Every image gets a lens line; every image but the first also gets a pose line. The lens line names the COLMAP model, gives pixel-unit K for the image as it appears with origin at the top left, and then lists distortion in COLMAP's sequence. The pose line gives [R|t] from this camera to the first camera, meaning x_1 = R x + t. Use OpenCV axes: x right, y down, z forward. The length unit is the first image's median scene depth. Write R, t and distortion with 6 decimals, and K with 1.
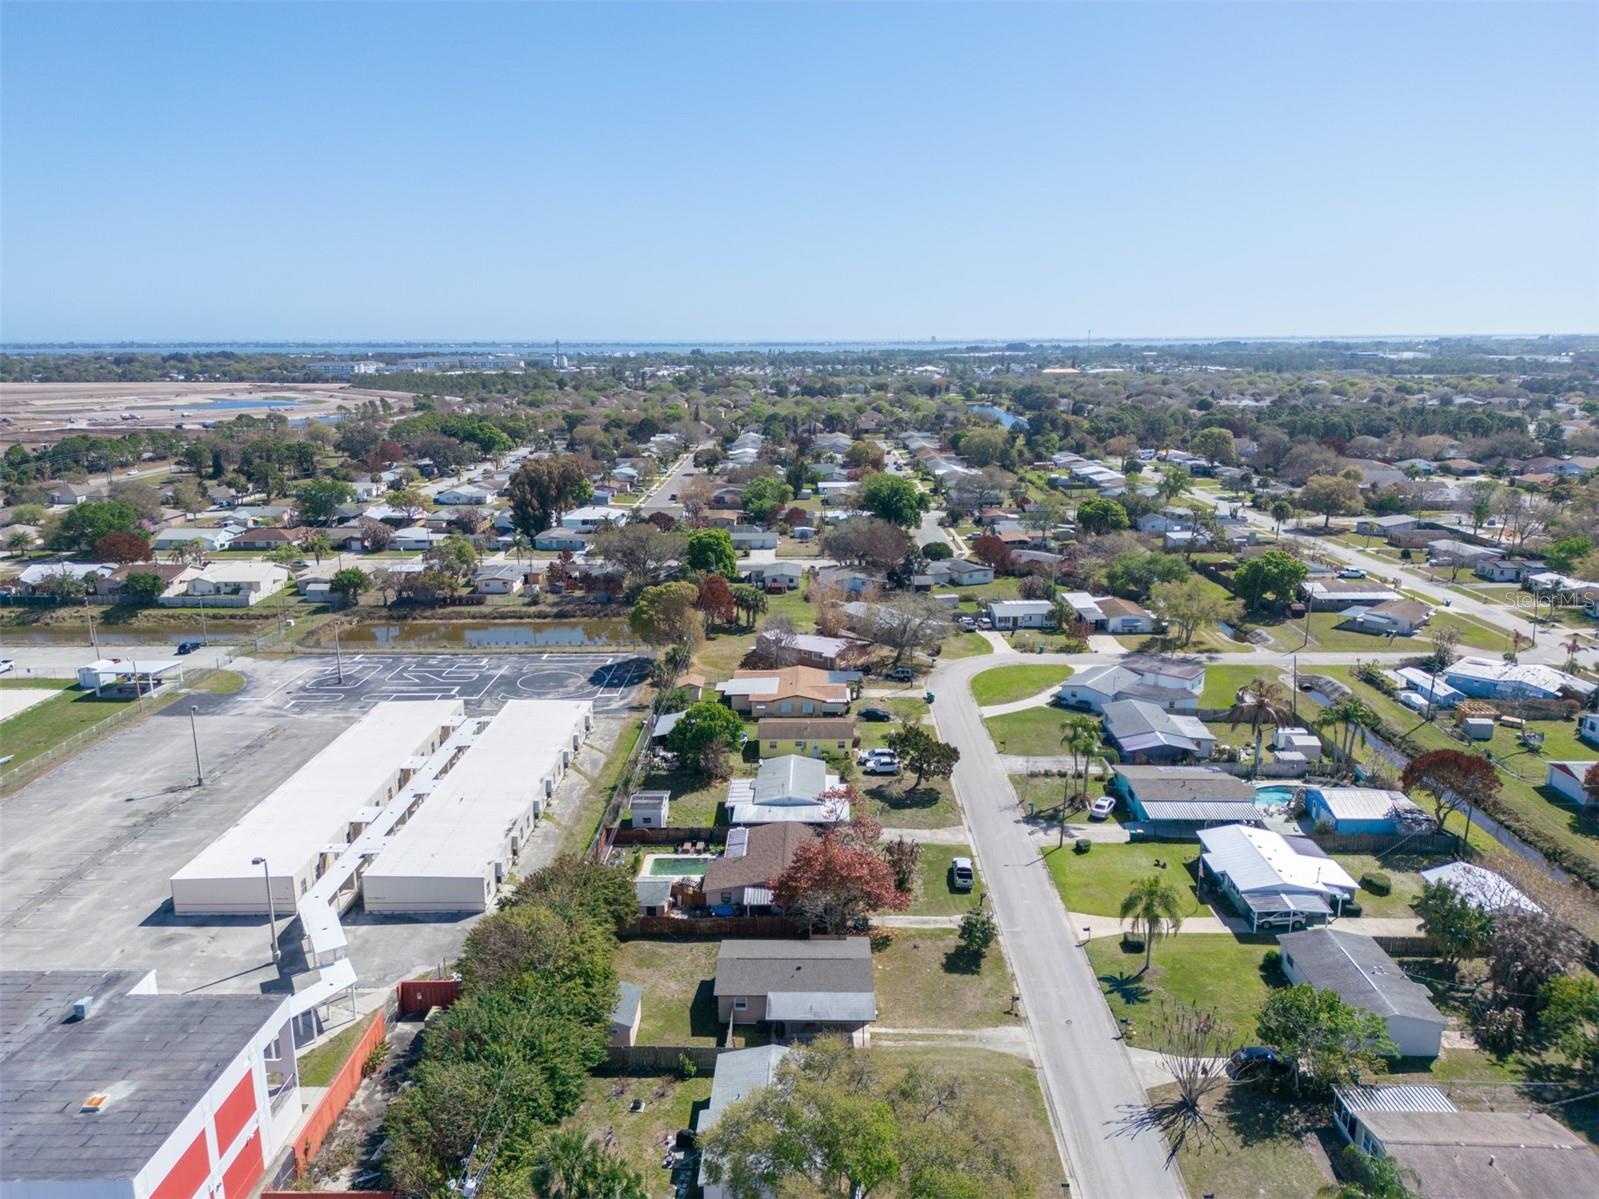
lens RADIAL K [[1115.5, 0, 799.5], [0, 1115.5, 599.5], [0, 0, 1]] dist [0.084069, -0.104489]
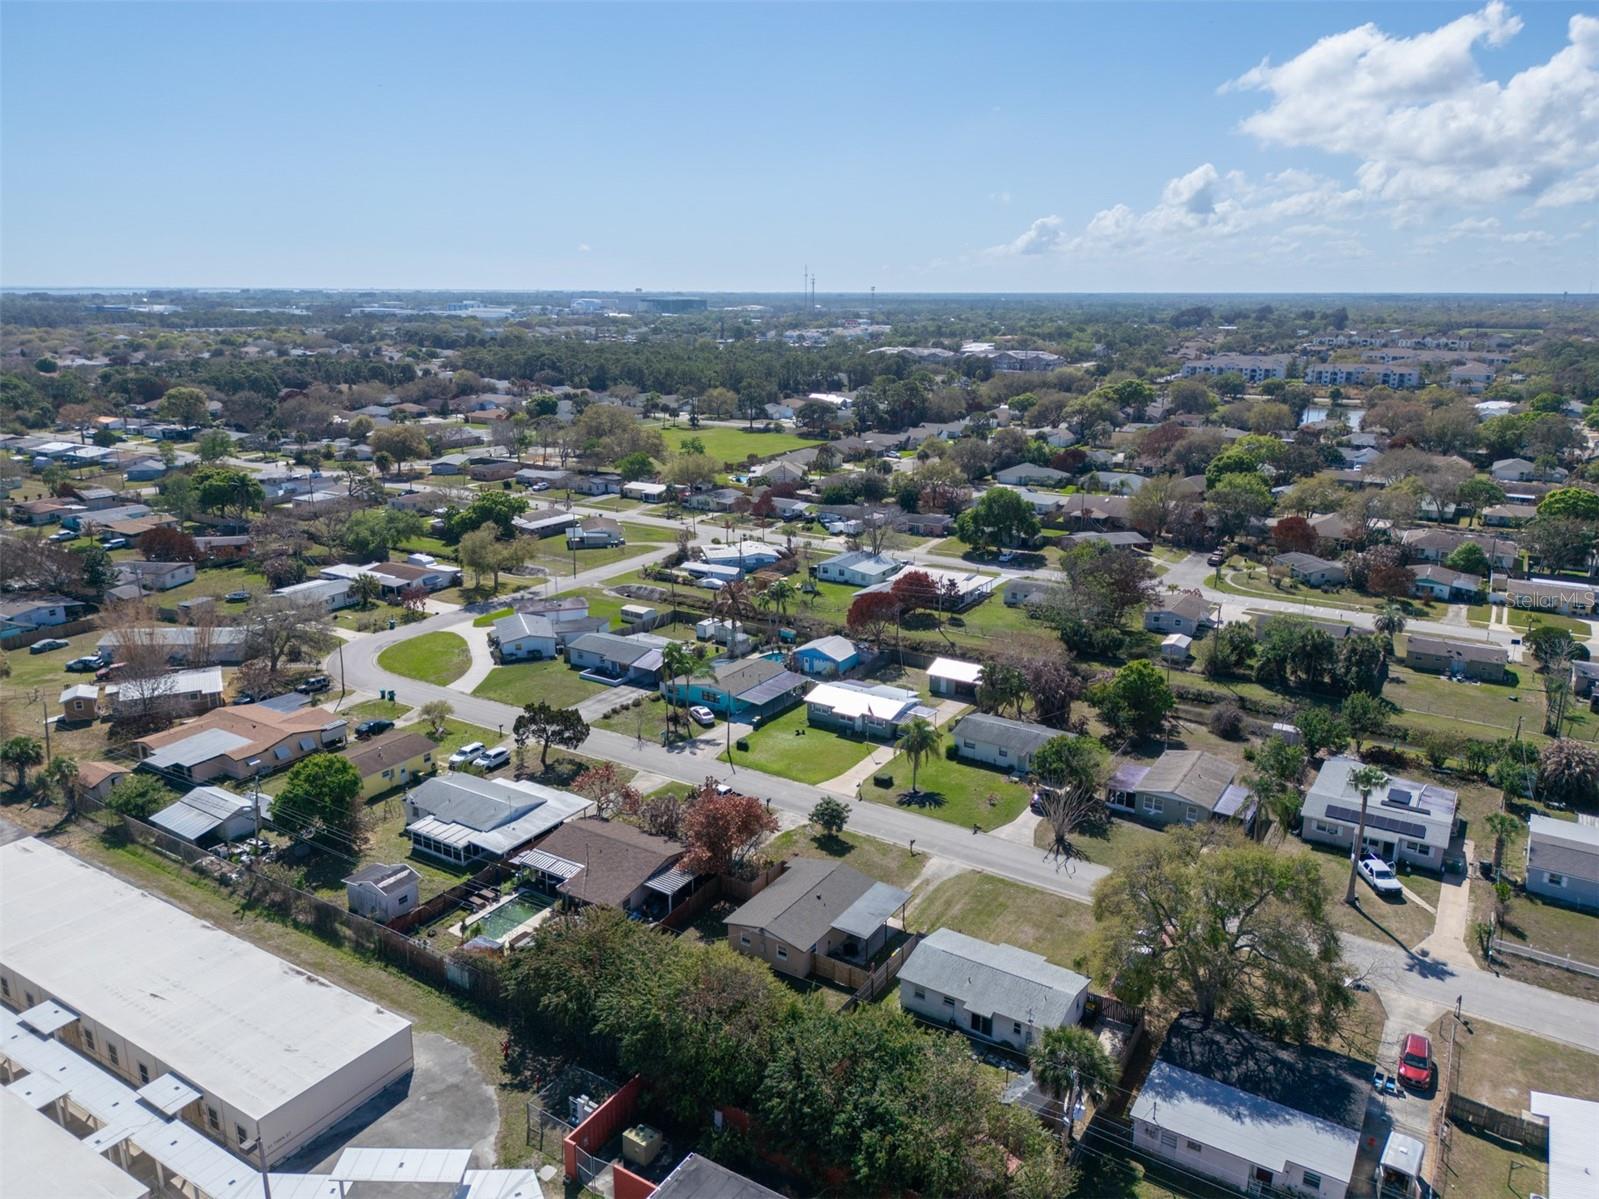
lens RADIAL K [[1115.5, 0, 799.5], [0, 1115.5, 599.5], [0, 0, 1]] dist [0.084069, -0.104489]
pose [[0.519343, -0.221216, 0.825437, -0.578893], [0.188404, 0.971786, 0.141899, -0.069047], [-0.833538, 0.081822, 0.546369, 0.292422]]
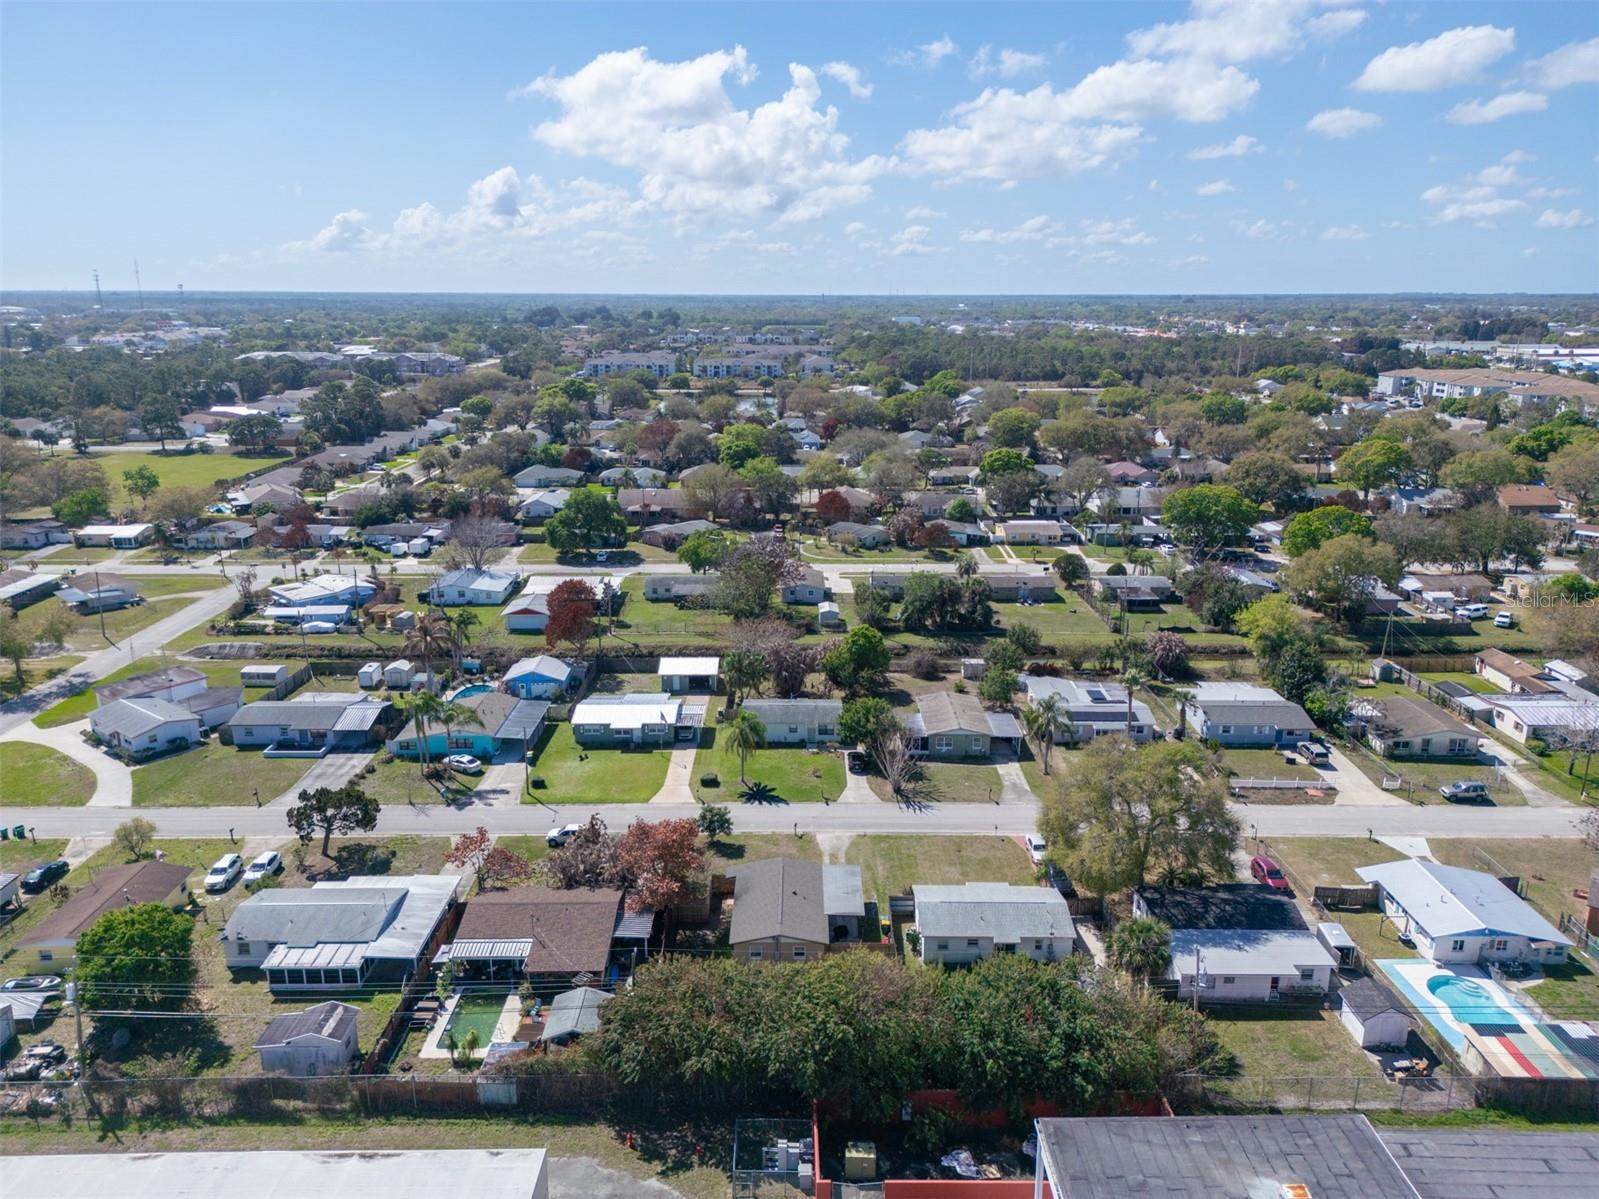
lens RADIAL K [[1115.5, 0, 799.5], [0, 1115.5, 599.5], [0, 0, 1]] dist [0.084069, -0.104489]
pose [[-0.023269, -0.260490, 0.965196, -0.678395], [0.226319, 0.939021, 0.258882, -0.148840], [-0.973775, 0.224466, 0.037104, 0.628419]]
